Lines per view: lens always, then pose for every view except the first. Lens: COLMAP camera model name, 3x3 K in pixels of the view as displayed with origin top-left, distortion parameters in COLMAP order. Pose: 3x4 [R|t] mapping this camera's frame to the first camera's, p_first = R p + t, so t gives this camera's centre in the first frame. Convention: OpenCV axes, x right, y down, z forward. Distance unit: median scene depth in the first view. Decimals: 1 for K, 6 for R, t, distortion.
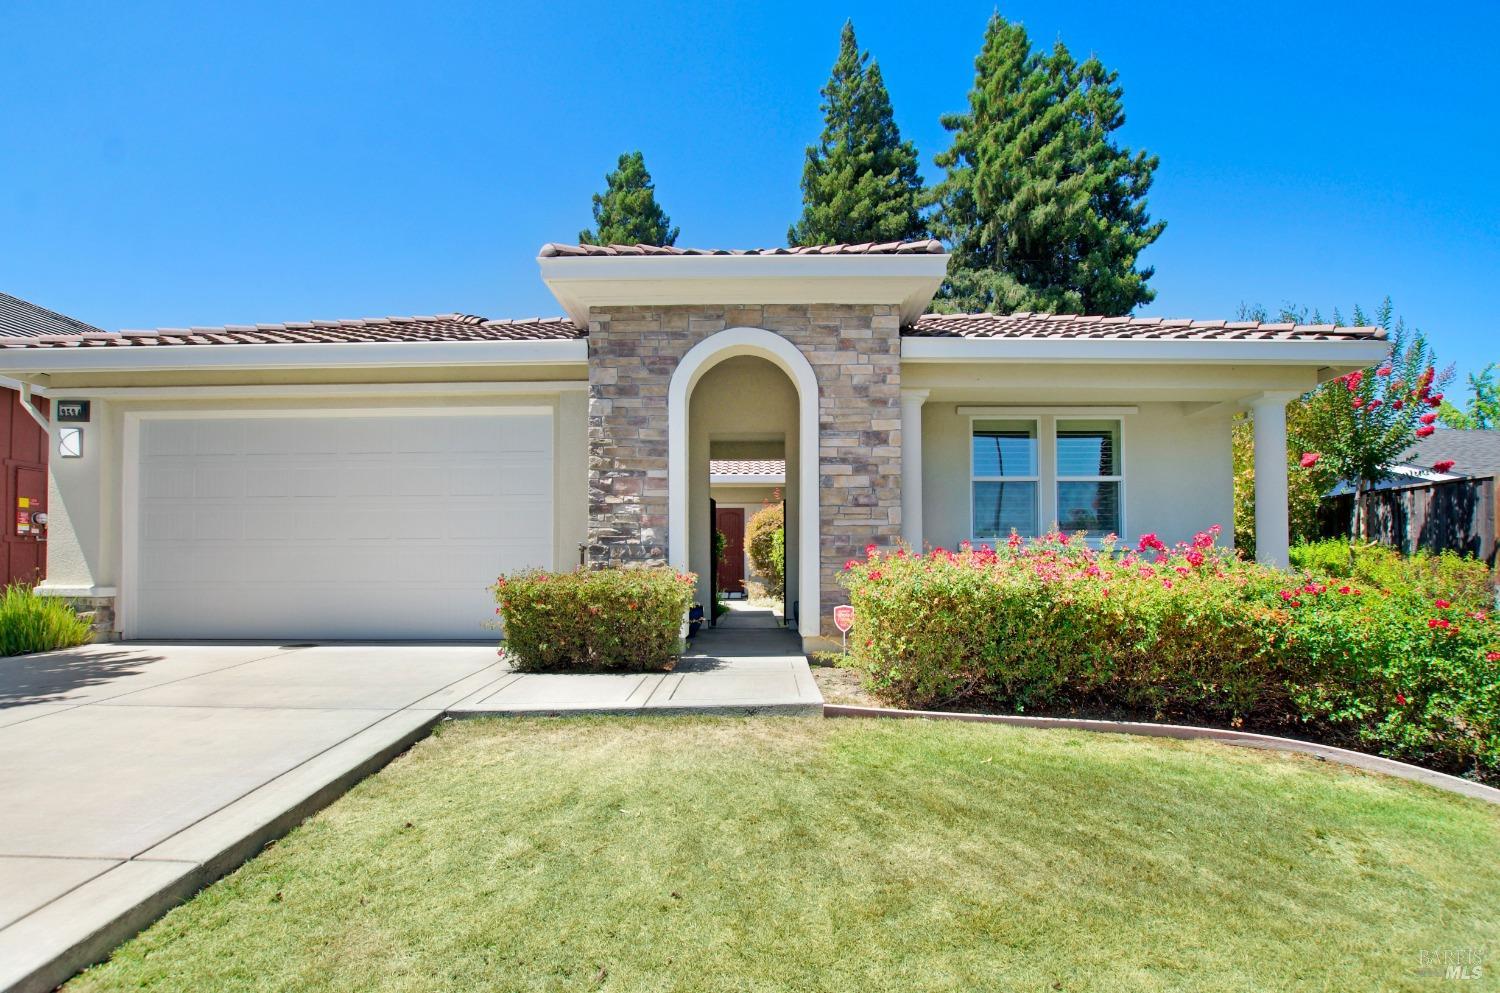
lens RADIAL K [[660.9, 0, 718.0], [0, 660.9, 561.0], [0, 0, 1]] dist [-0.019730, 0.000209]
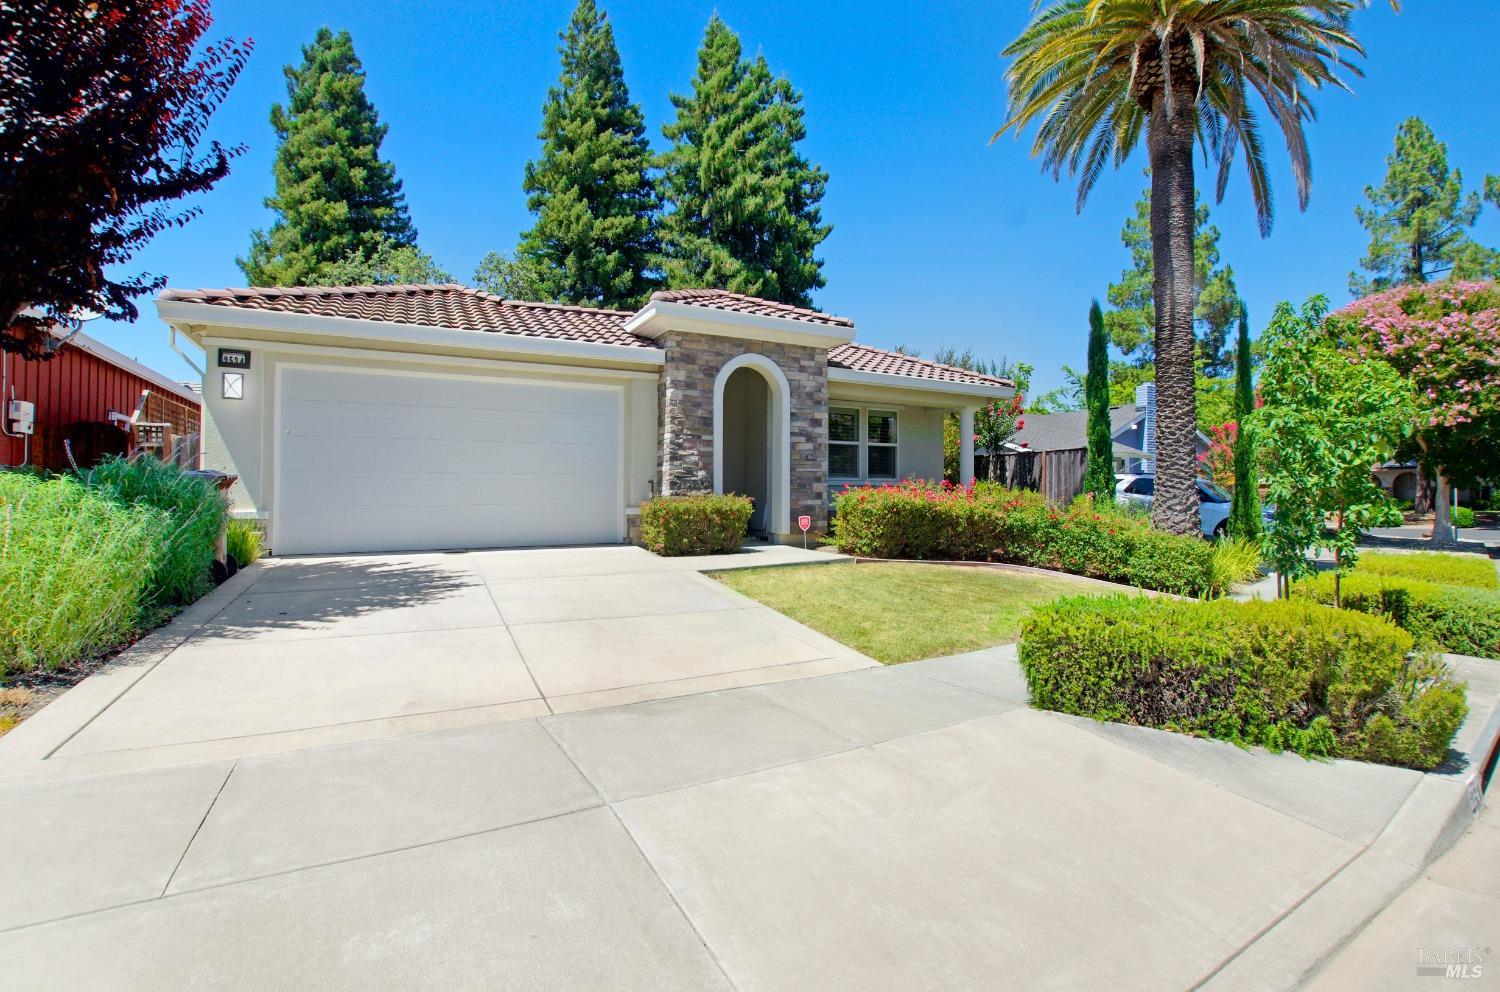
lens RADIAL K [[651.4, 0, 724.4], [0, 651.4, 504.7], [0, 0, 1]] dist [-0.021165, 0.000621]
pose [[0.888513, -0.004218, 0.458832, -0.101734], [-0.008263, 0.999649, 0.025191, -0.000770], [-0.458777, -0.026173, 0.888166, -0.059227]]
